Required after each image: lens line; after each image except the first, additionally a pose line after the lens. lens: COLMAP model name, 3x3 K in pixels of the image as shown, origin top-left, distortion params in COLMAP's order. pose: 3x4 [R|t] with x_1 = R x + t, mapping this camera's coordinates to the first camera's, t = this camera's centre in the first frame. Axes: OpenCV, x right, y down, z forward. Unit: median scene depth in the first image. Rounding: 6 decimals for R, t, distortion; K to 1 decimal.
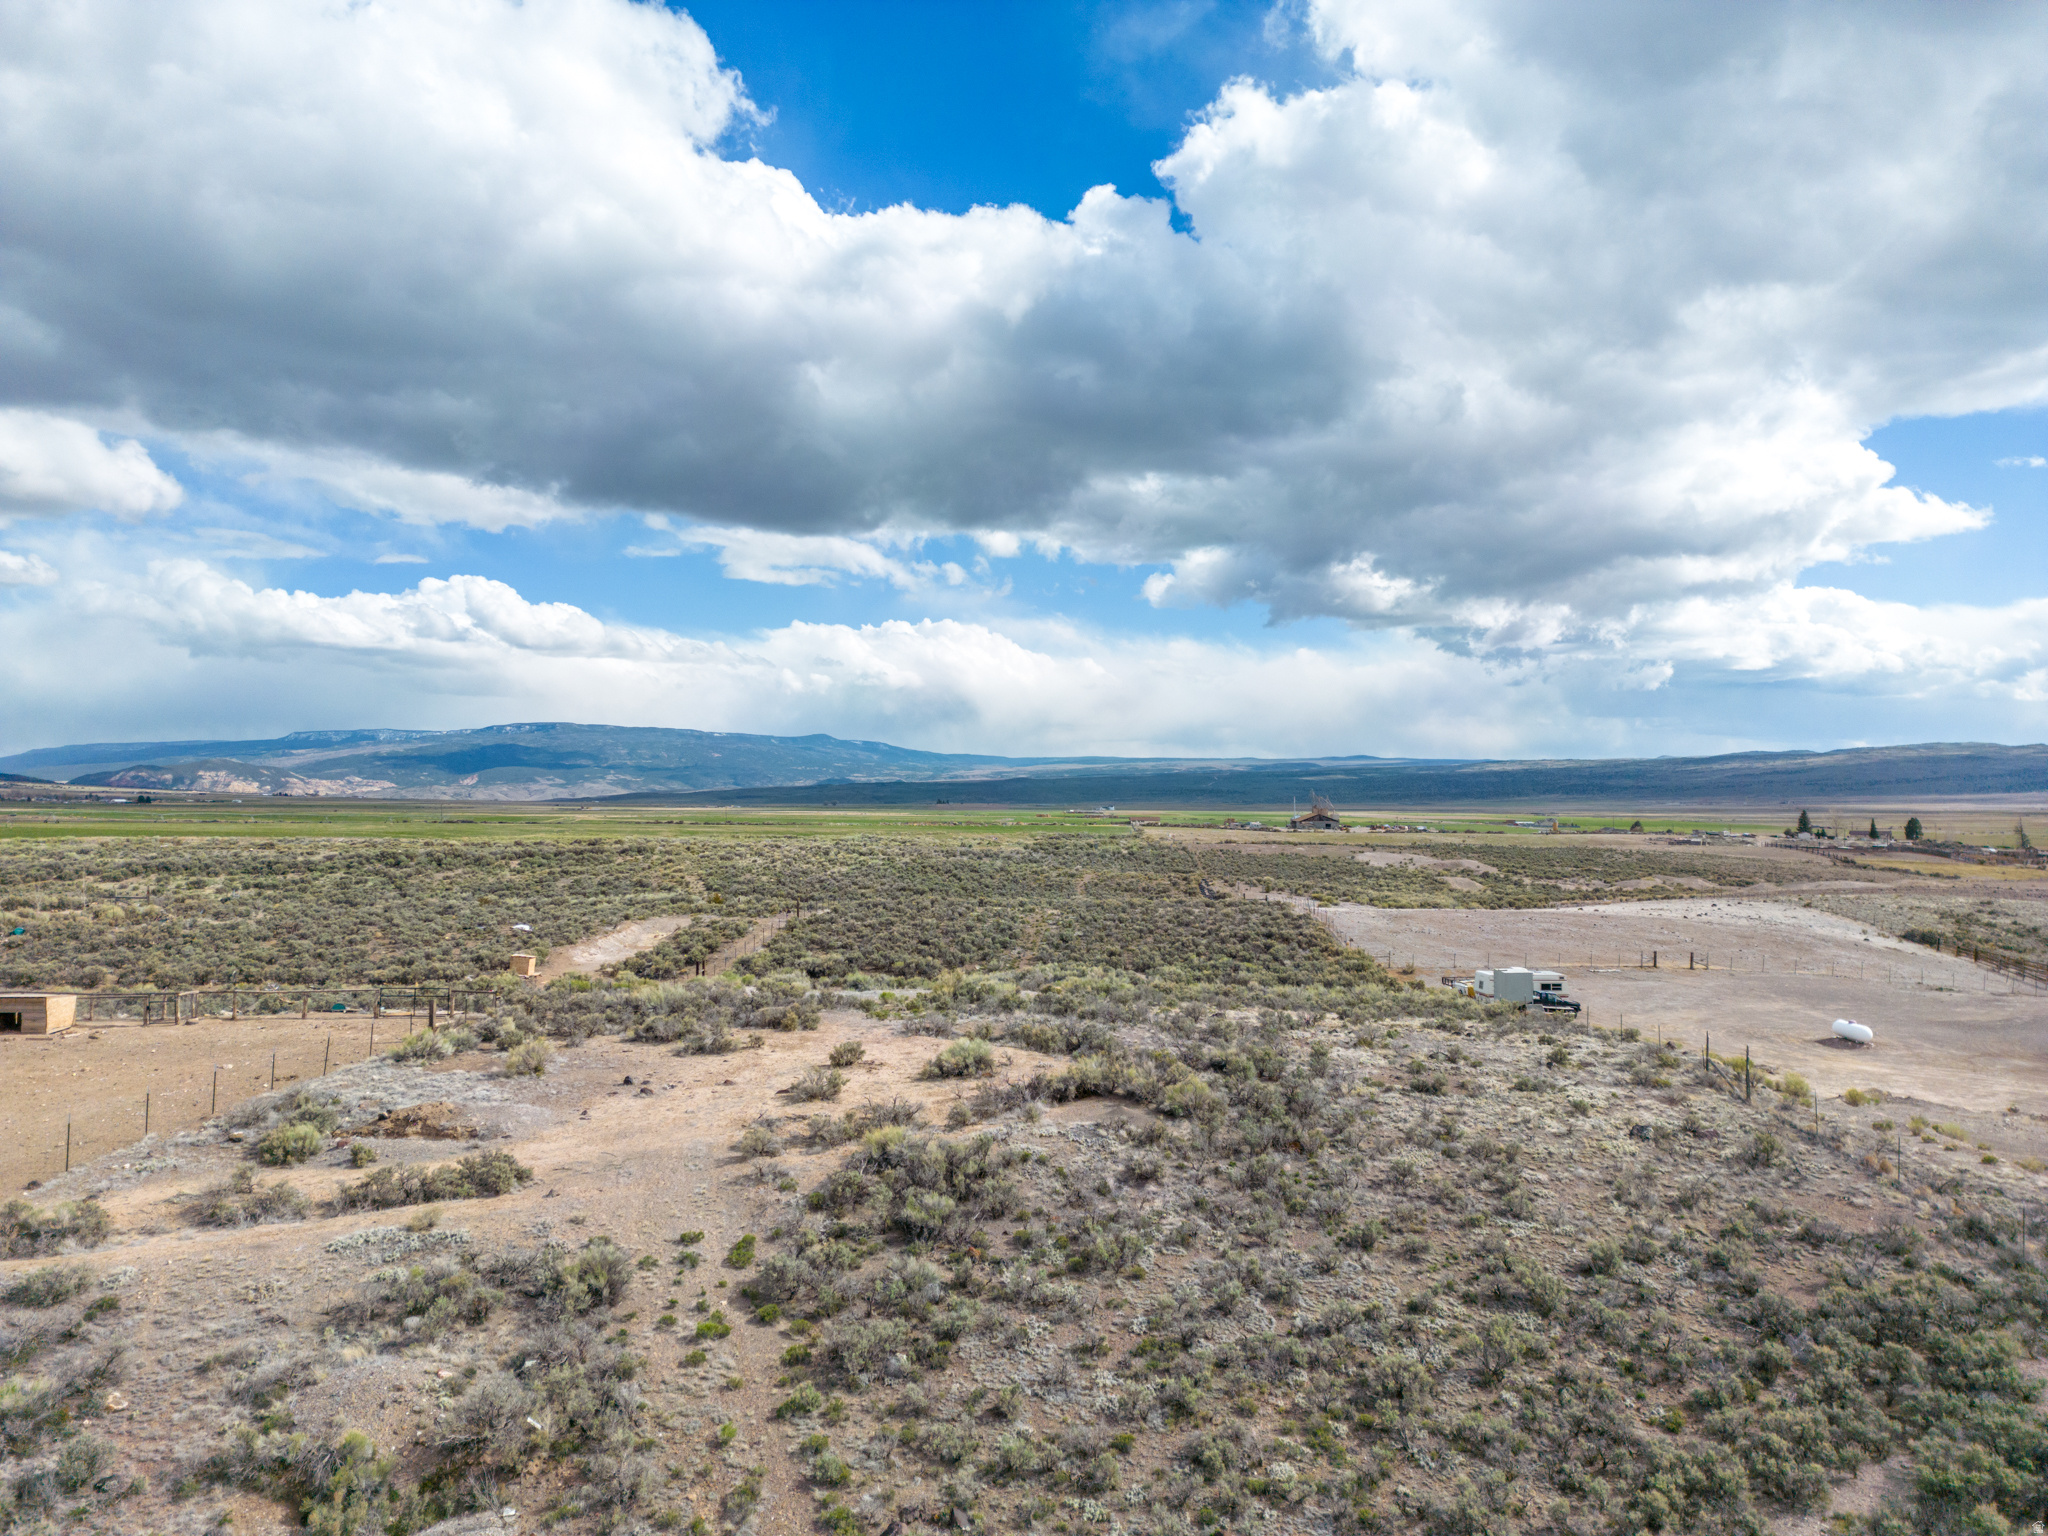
lens RADIAL K [[1415.8, 0, 1023.6], [0, 1415.8, 760.6], [0, 0, 1]] dist [0.088929, -0.083043]
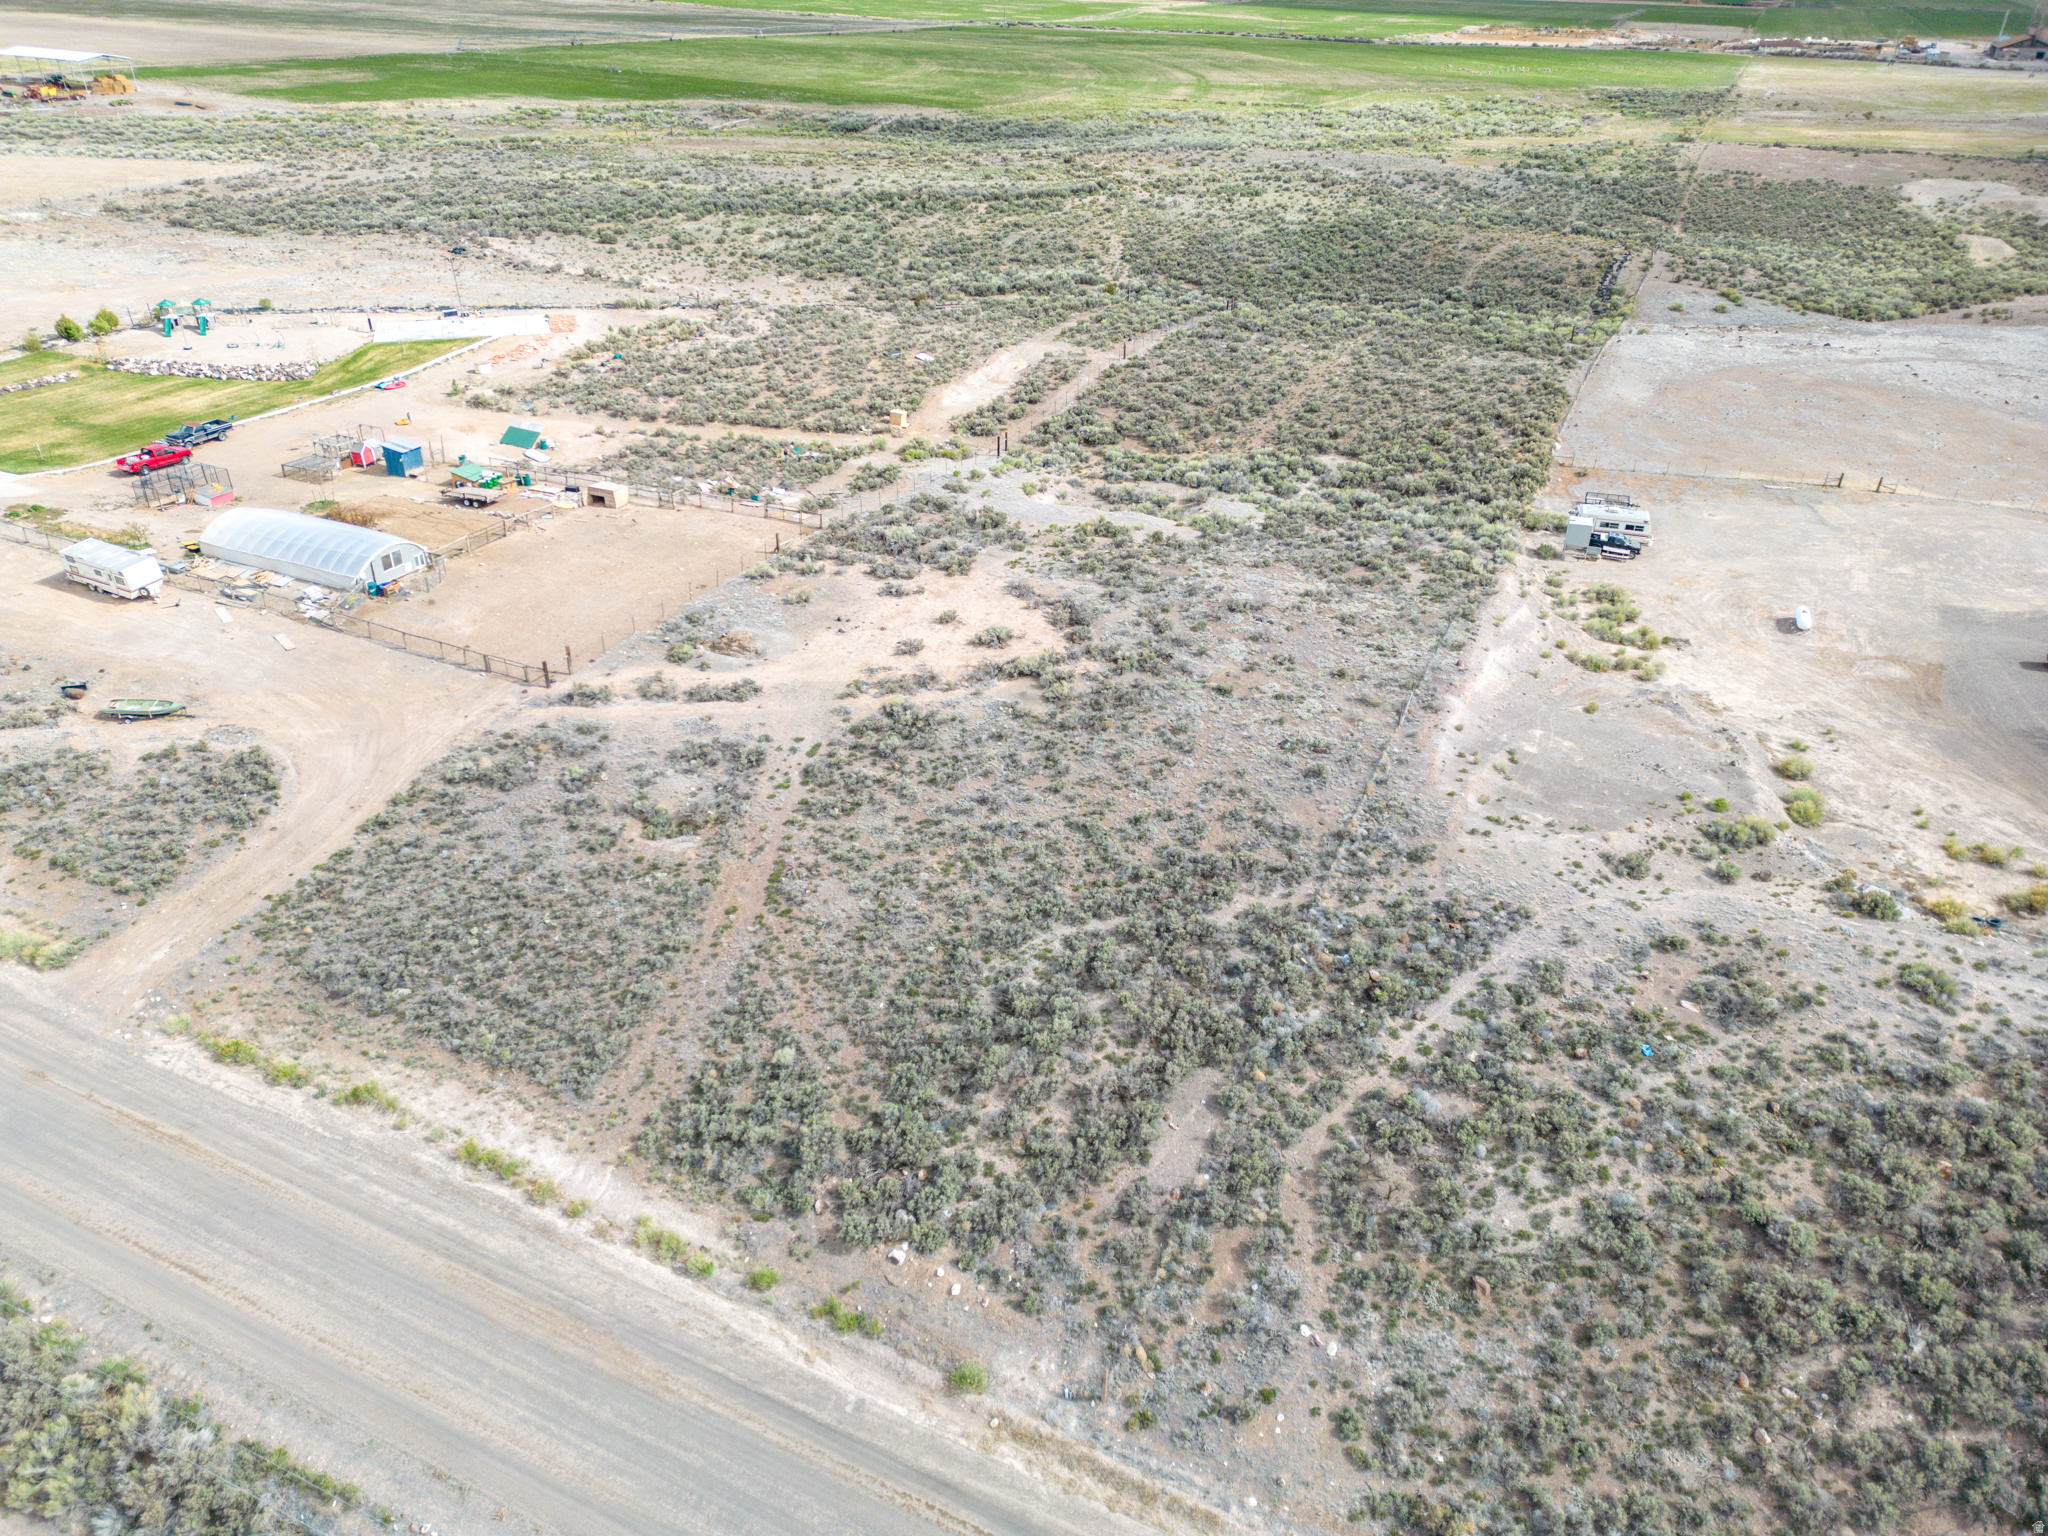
lens RADIAL K [[1415.8, 0, 1023.6], [0, 1415.8, 760.6], [0, 0, 1]] dist [0.088929, -0.083043]
pose [[0.923302, 0.200309, -0.327703, 0.824218], [-0.001361, 0.854929, 0.518743, -0.803528], [0.384072, -0.478511, 0.789630, -0.740214]]
